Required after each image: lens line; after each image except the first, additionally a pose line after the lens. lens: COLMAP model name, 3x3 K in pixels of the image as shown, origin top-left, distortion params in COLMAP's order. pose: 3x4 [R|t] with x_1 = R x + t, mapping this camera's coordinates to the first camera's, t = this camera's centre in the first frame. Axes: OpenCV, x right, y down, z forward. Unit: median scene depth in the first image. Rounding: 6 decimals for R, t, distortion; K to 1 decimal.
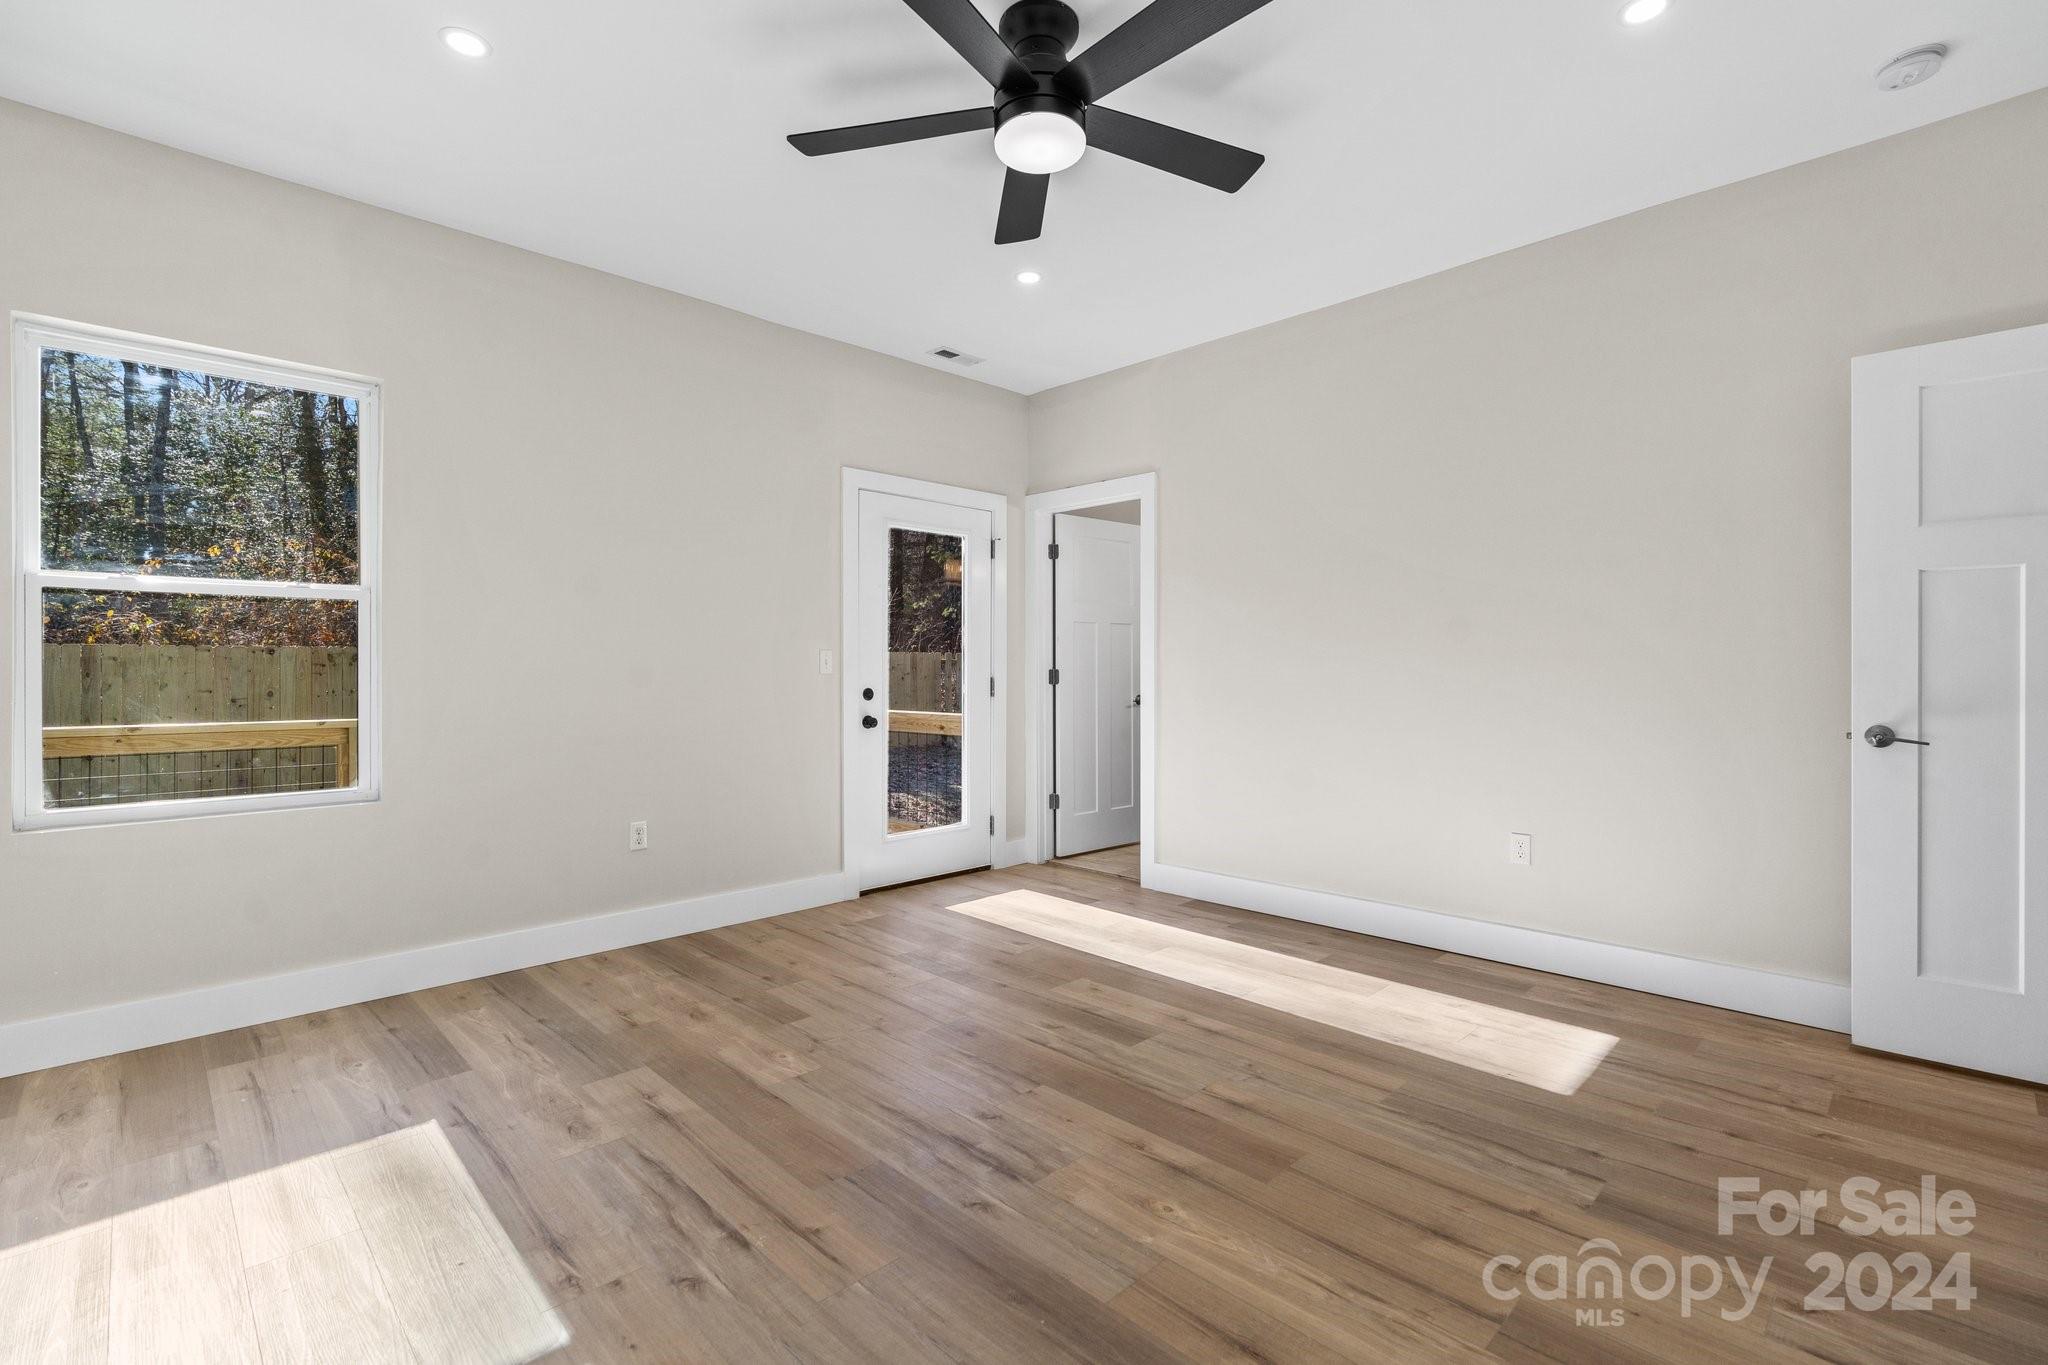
lens RADIAL K [[925.3, 0, 1028.8], [0, 925.3, 674.6], [0, 0, 1]] dist [-0.008435, 0.002588]
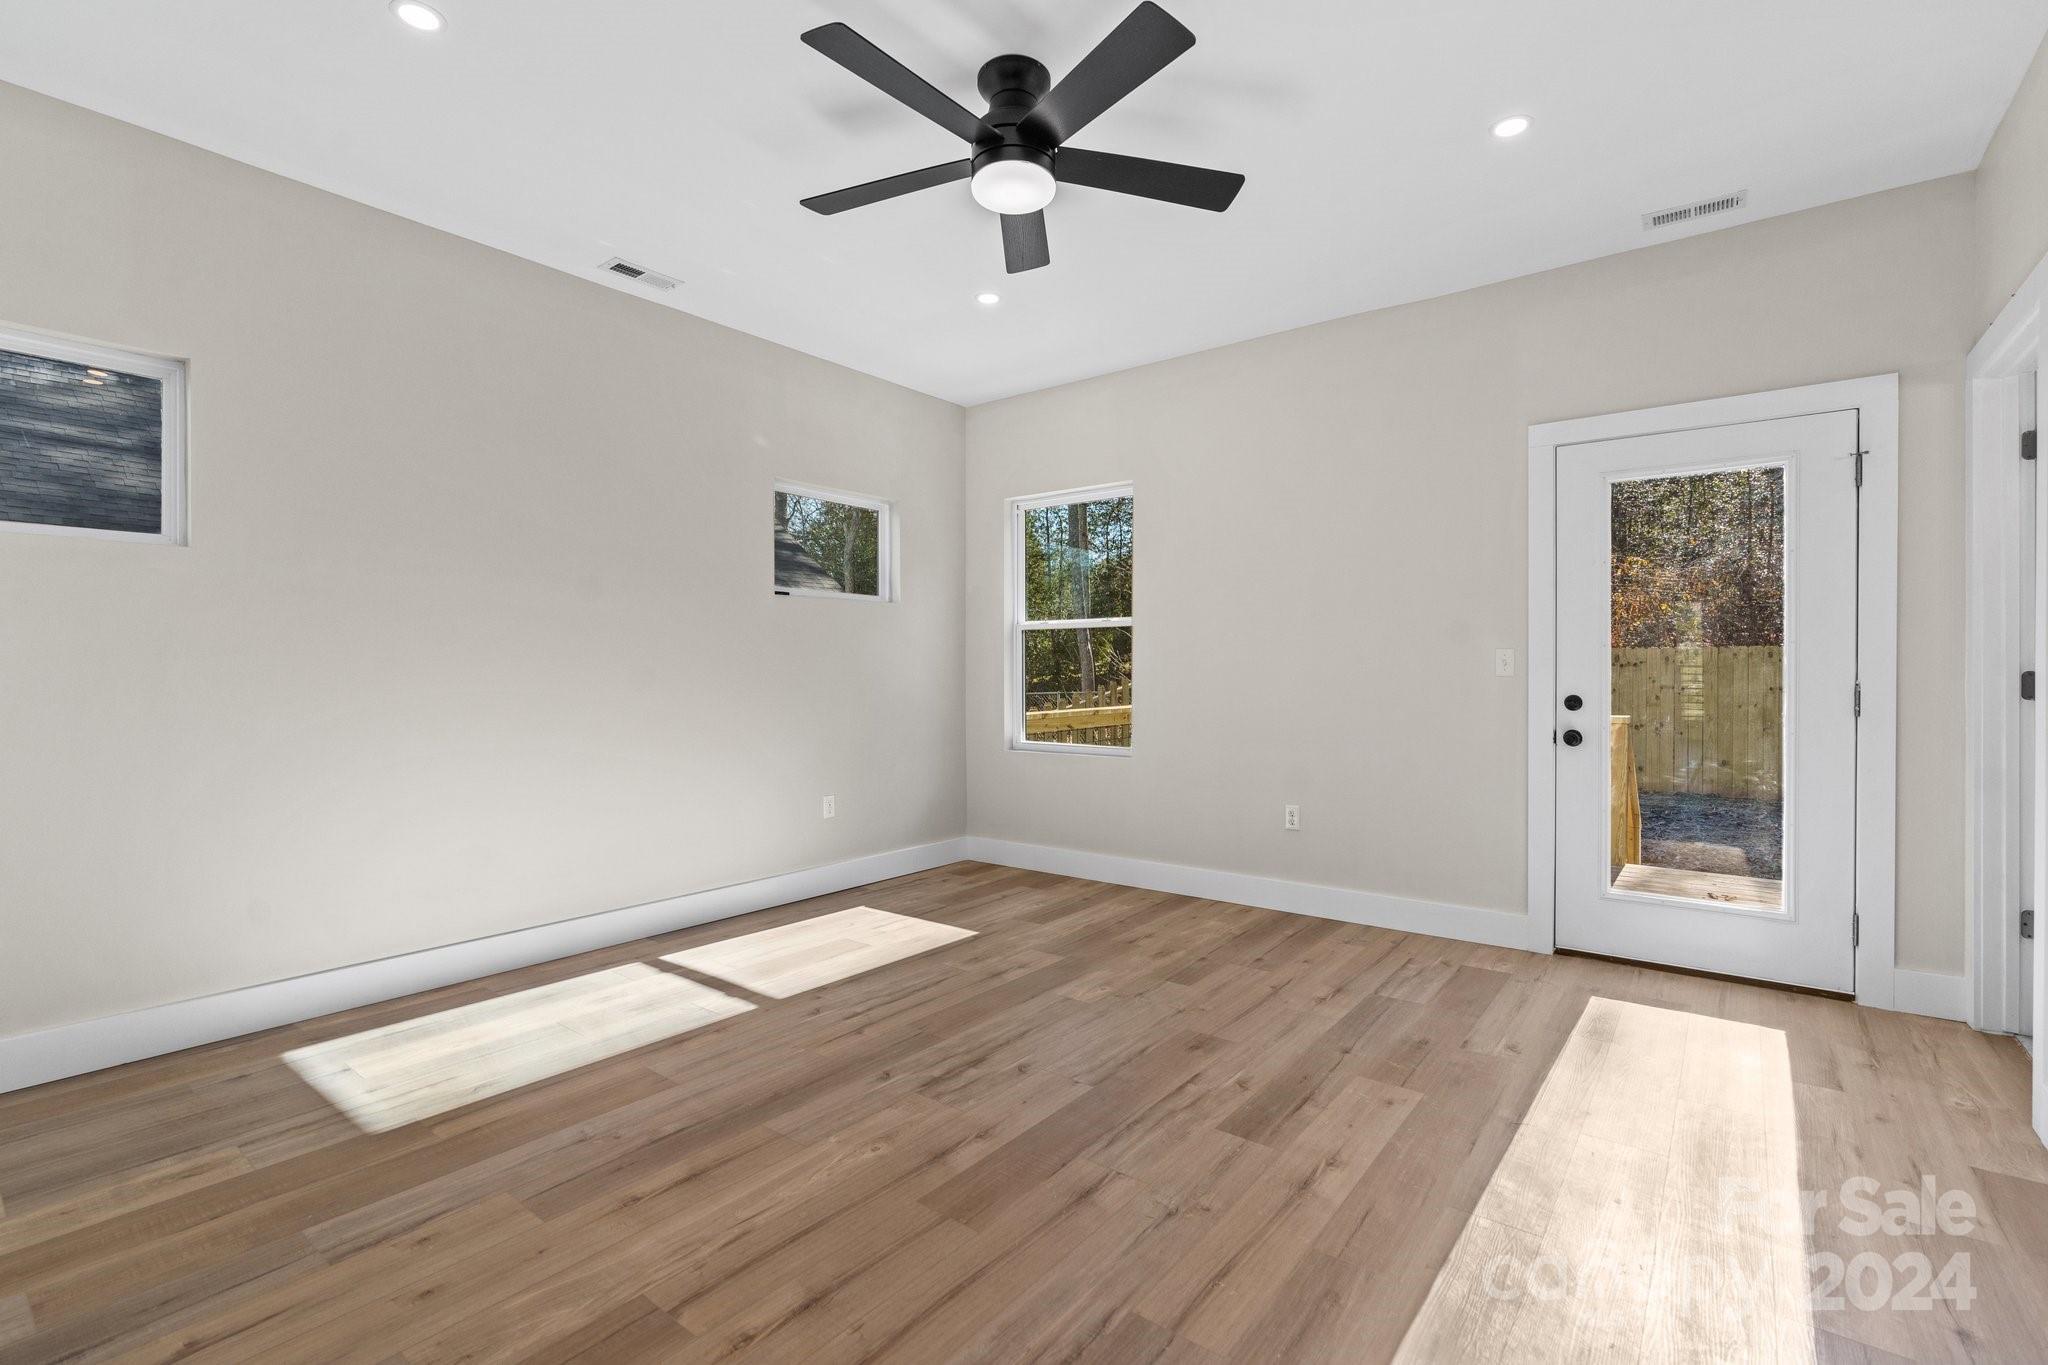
lens RADIAL K [[925.3, 0, 1028.2], [0, 925.3, 673.8], [0, 0, 1]] dist [-0.008435, 0.002588]
pose [[0.122373, 0.004214, -0.992475, 0.879251], [-0.003283, 0.999987, 0.003841, -0.007640], [0.992479, 0.002789, 0.122385, 0.707193]]
